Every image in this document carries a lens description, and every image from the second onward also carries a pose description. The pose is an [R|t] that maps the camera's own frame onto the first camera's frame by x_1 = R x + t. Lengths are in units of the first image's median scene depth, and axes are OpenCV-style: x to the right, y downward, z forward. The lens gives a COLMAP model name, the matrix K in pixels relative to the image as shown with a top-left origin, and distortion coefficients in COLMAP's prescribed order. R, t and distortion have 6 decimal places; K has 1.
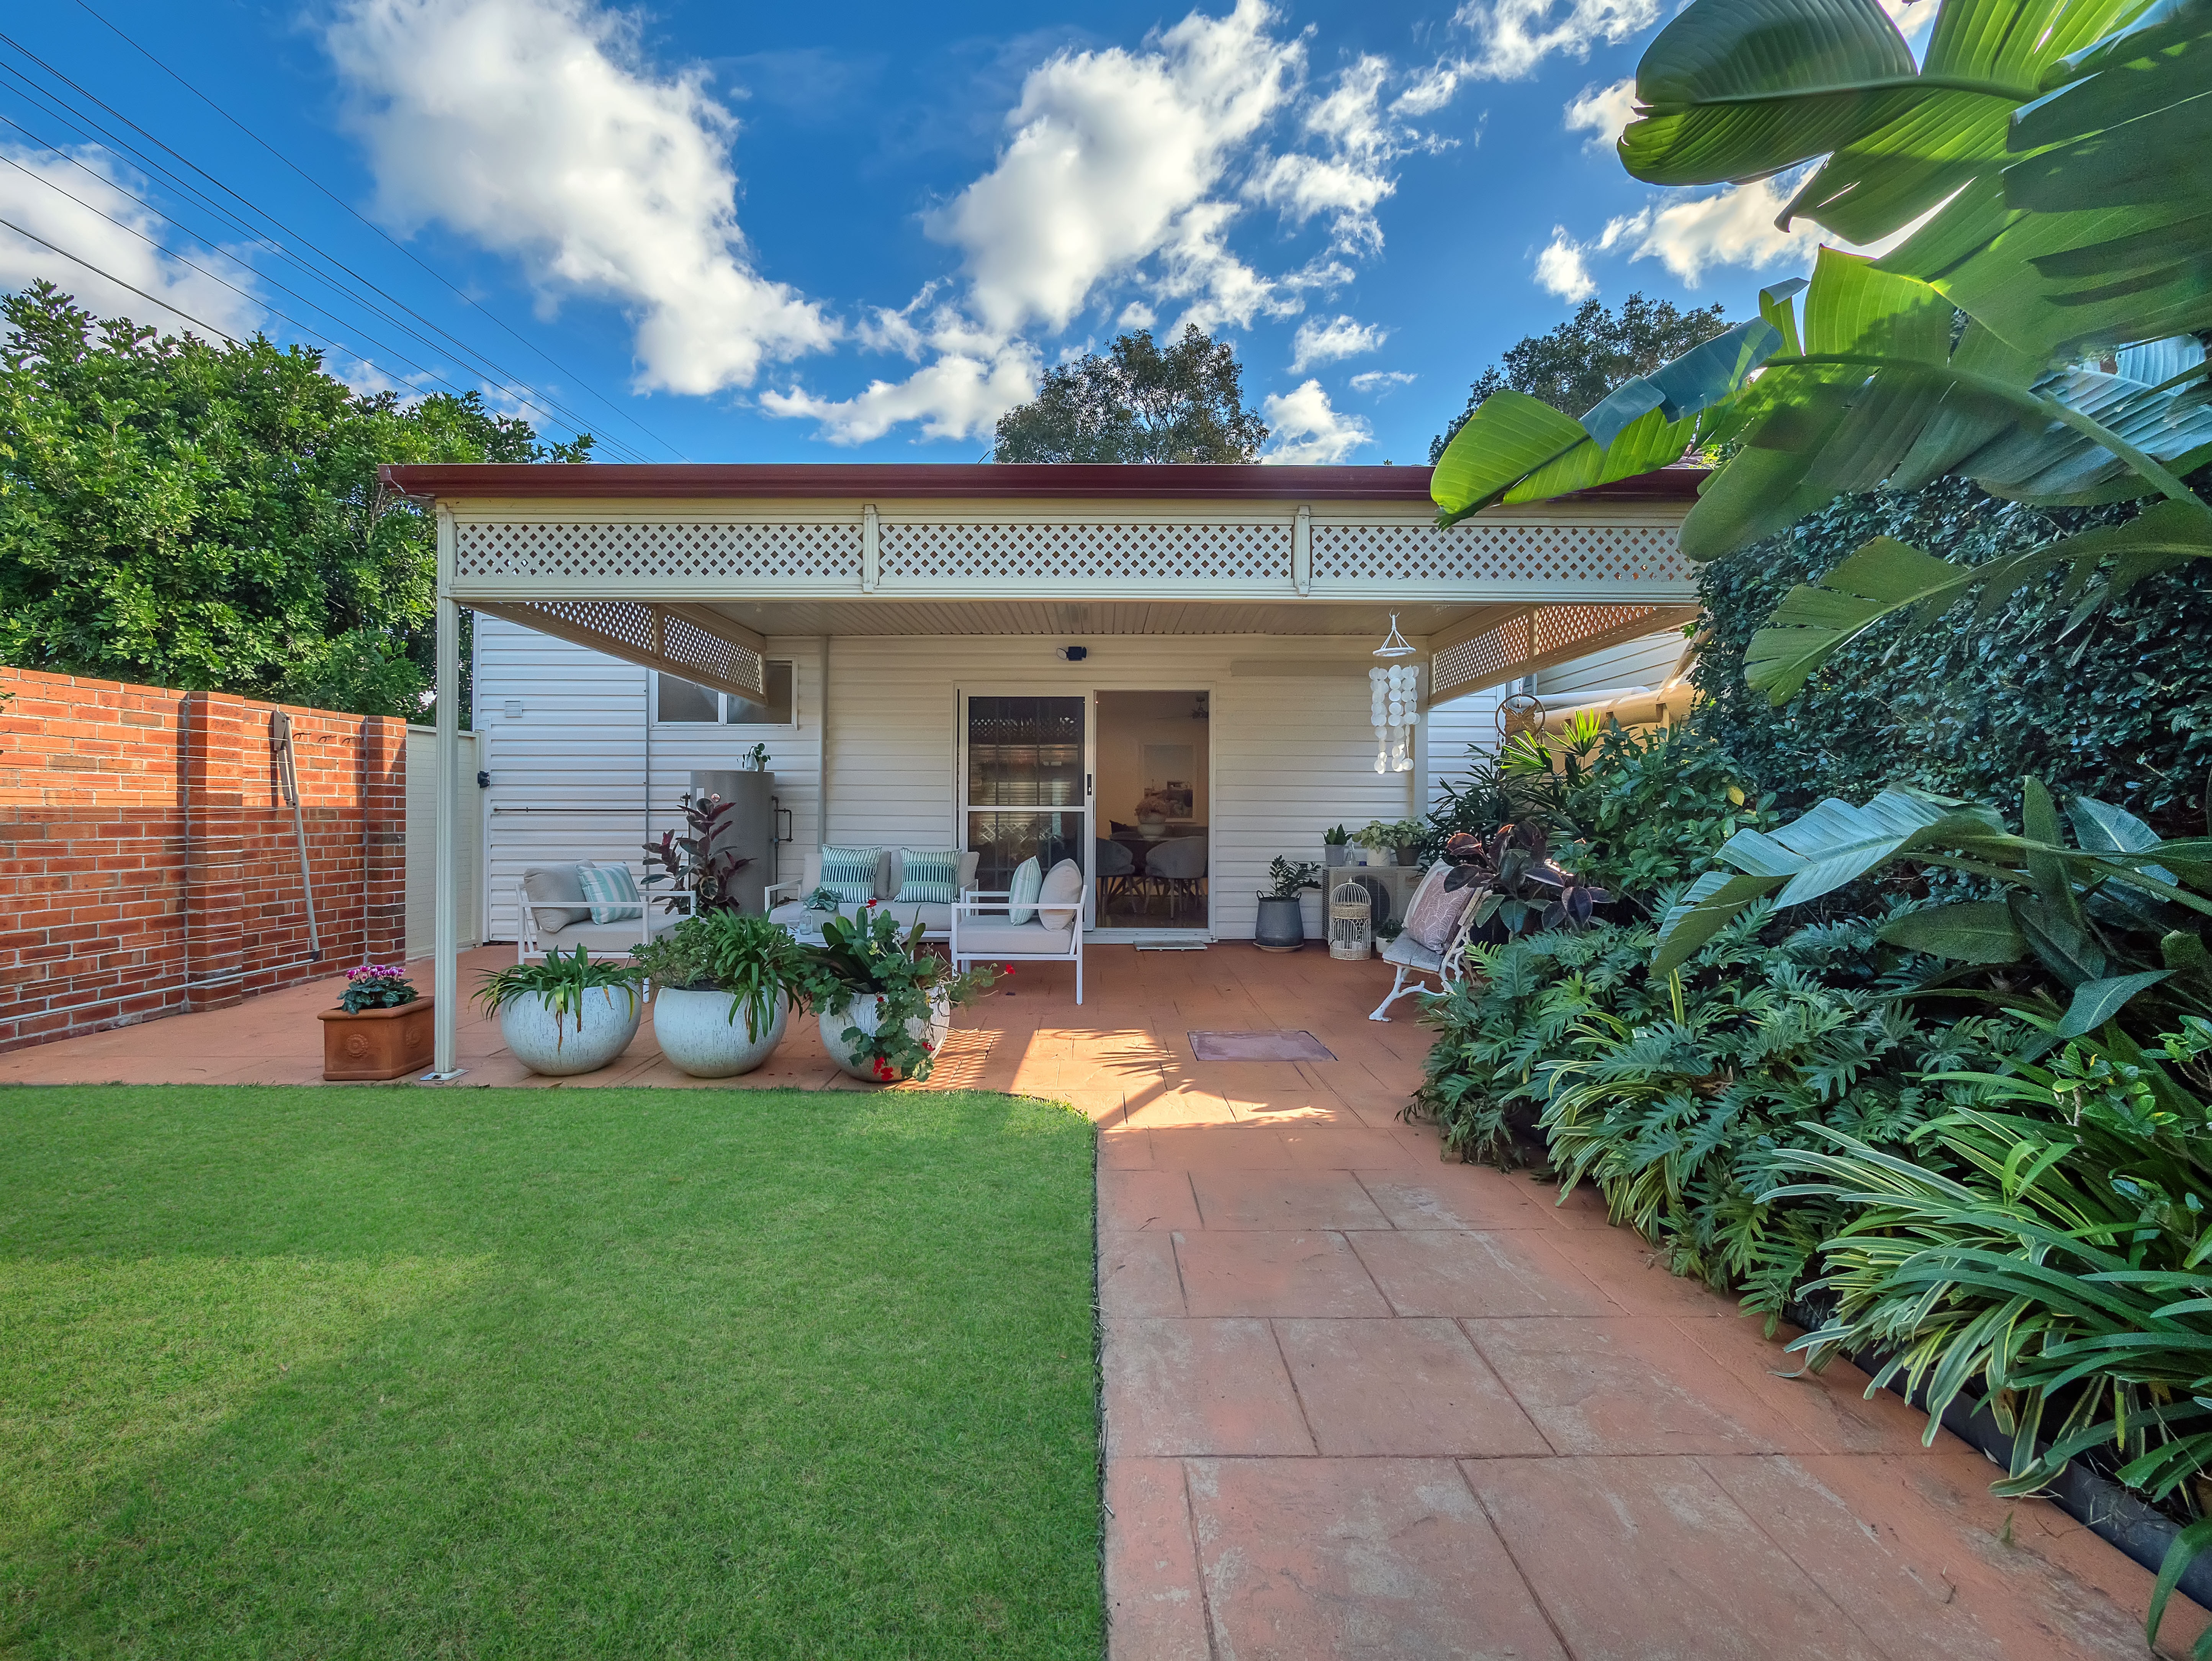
lens RADIAL K [[1000.0, 0, 1106.0], [0, 1000.0, 830.5], [0, 0, 1]] dist [0.000448, 0.000092]
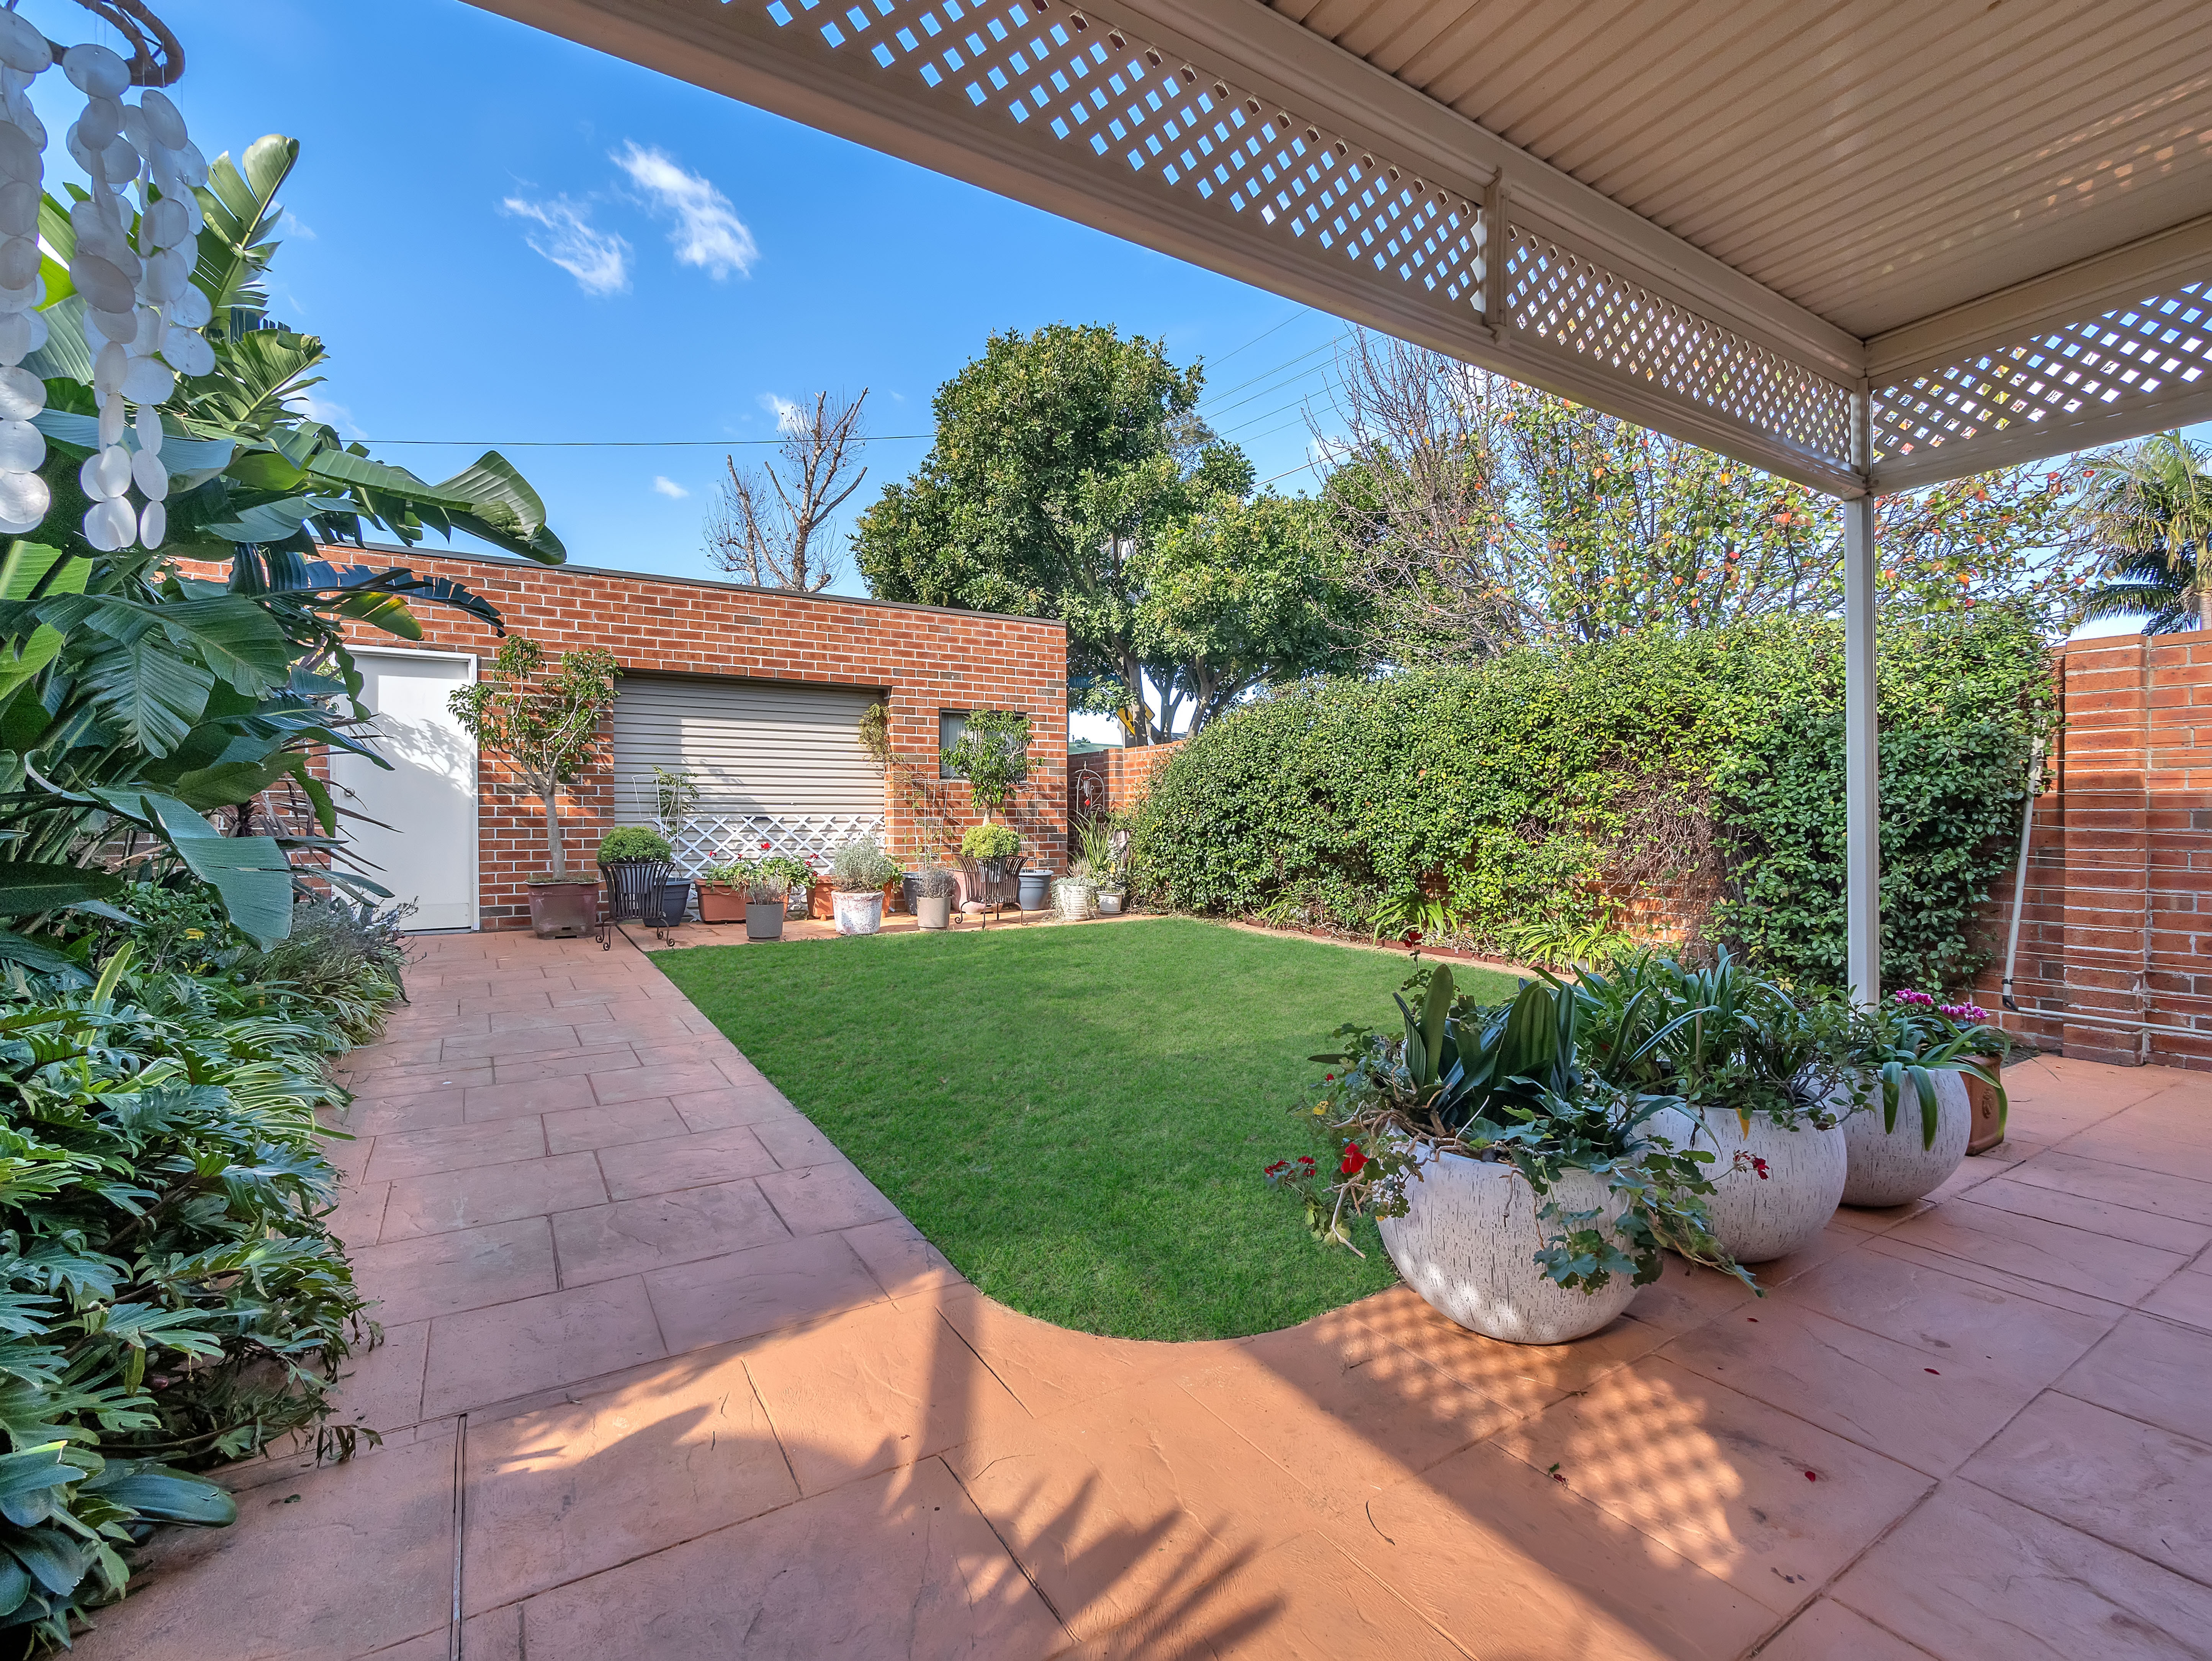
lens RADIAL K [[1000.0, 0, 1106.0], [0, 1000.0, 830.5], [0, 0, 1]] dist [0.000448, 0.000092]
pose [[-0.852408, 0.009874, -0.522784, 0.199945], [0.010318, 0.999945, 0.002062, 0.007397], [0.522776, -0.003636, -0.852463, 1.303732]]
